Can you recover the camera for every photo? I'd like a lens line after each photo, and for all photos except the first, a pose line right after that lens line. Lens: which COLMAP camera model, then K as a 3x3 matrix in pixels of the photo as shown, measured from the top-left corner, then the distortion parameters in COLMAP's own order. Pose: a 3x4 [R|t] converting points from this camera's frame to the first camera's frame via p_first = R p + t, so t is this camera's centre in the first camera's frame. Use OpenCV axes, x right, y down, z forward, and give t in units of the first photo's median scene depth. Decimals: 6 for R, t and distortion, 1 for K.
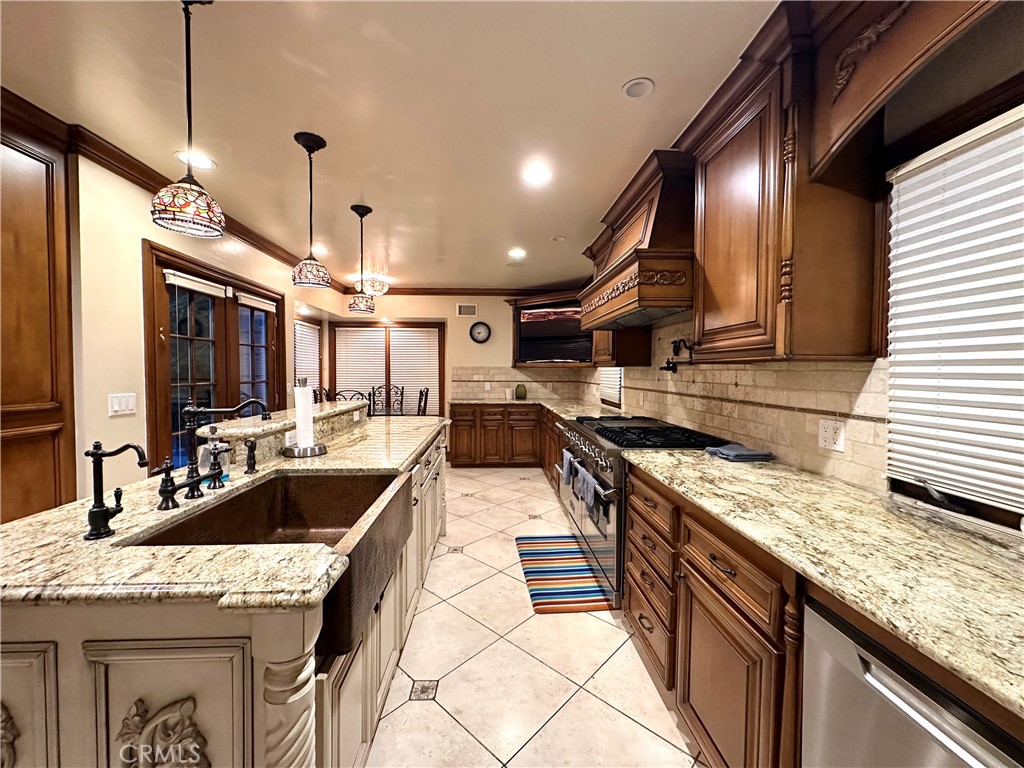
lens RADIAL K [[407.9, 0, 510.9], [0, 407.9, 383.6], [0, 0, 1]] dist [-0.006916, 0.001567]
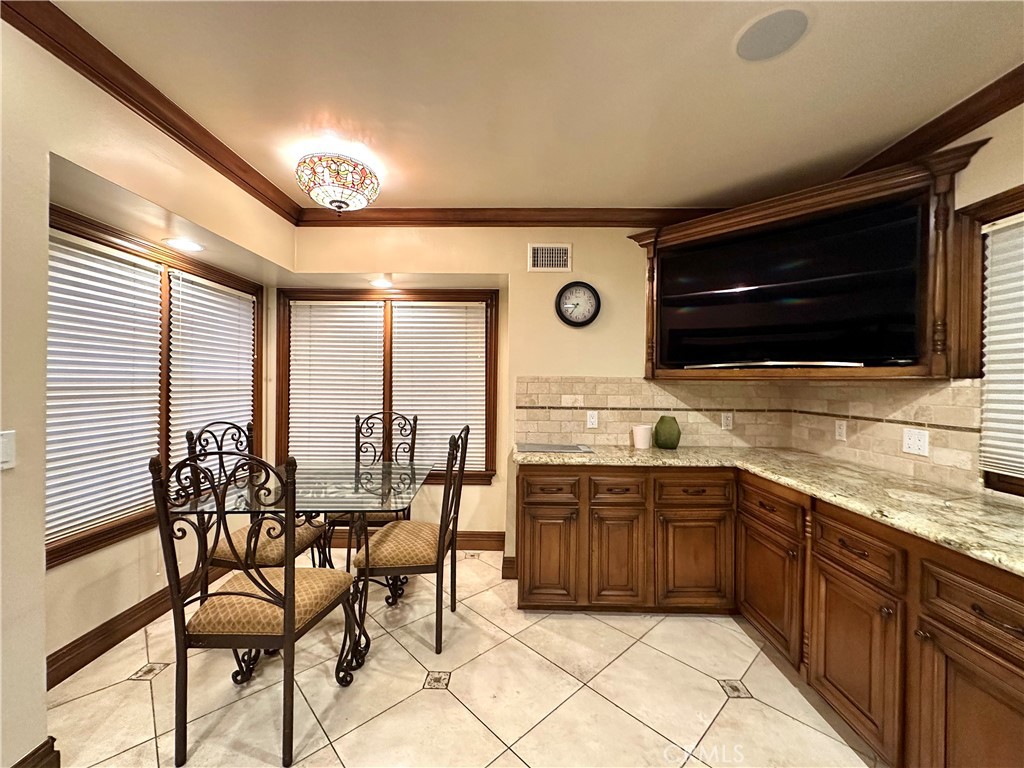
lens RADIAL K [[407.9, 0, 510.4], [0, 407.9, 383.3], [0, 0, 1]] dist [-0.006916, 0.001567]
pose [[0.997802, 0.007133, -0.065882, -0.280035], [-0.009053, 0.999542, -0.028888, -0.046929], [0.065646, 0.029421, 0.997409, 1.226074]]
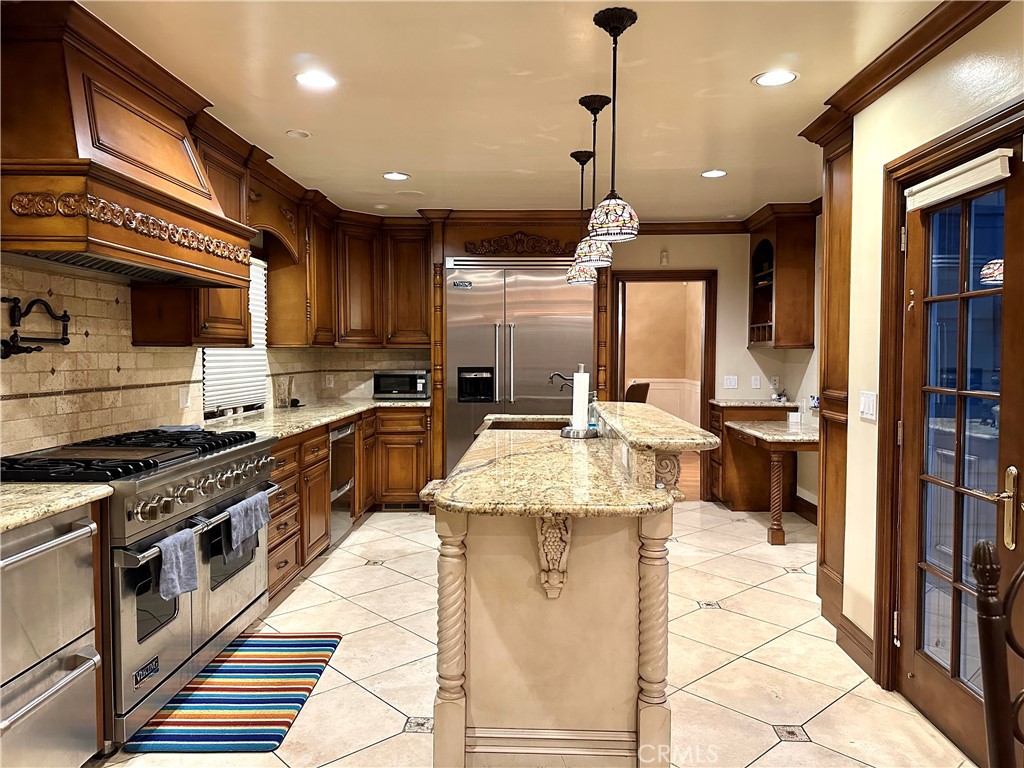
lens RADIAL K [[720.6, 0, 516.0], [0, 720.6, 379.0], [0, 0, 1]] dist [0.001983, 0.000284]
pose [[-0.996348, -0.012772, 0.084422, -0.376347], [-0.006733, 0.997423, 0.071426, -0.080693], [-0.085116, 0.070597, -0.993867, 2.147419]]
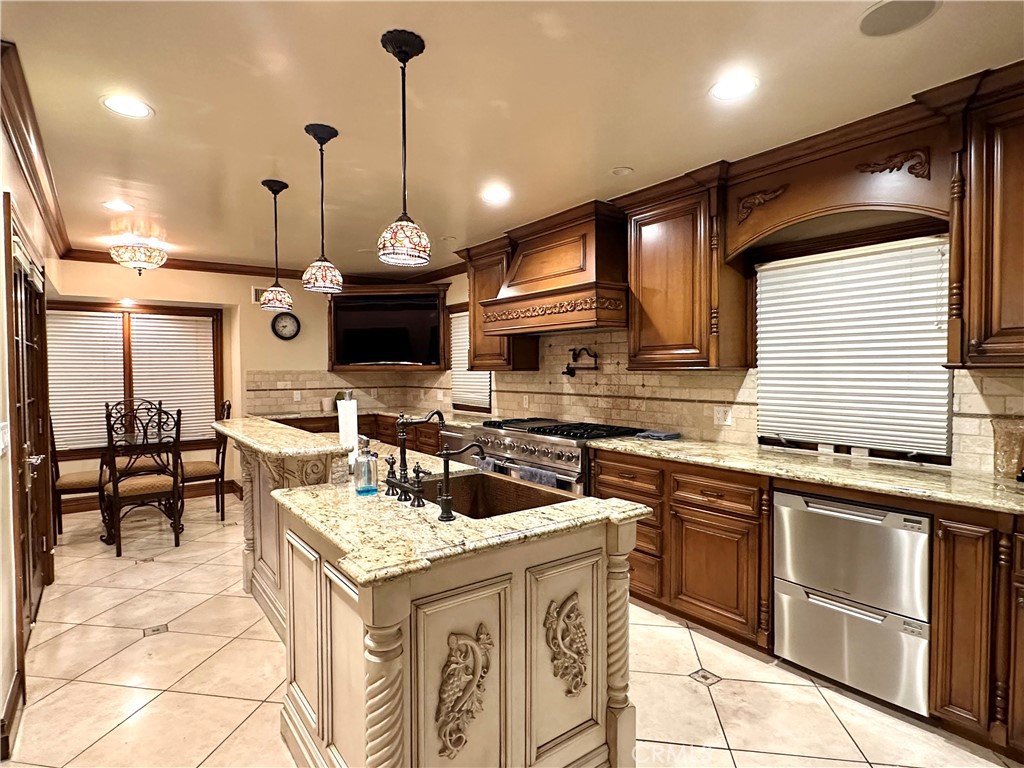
lens RADIAL K [[544.5, 0, 512.8], [0, 544.5, 382.7], [0, 0, 1]] dist [-0.007181, -0.000547]
pose [[0.830632, -0.023118, 0.556342, -0.677059], [0.027700, 0.999616, 0.000182, -0.016794], [-0.556132, 0.015259, 0.830954, -0.201810]]
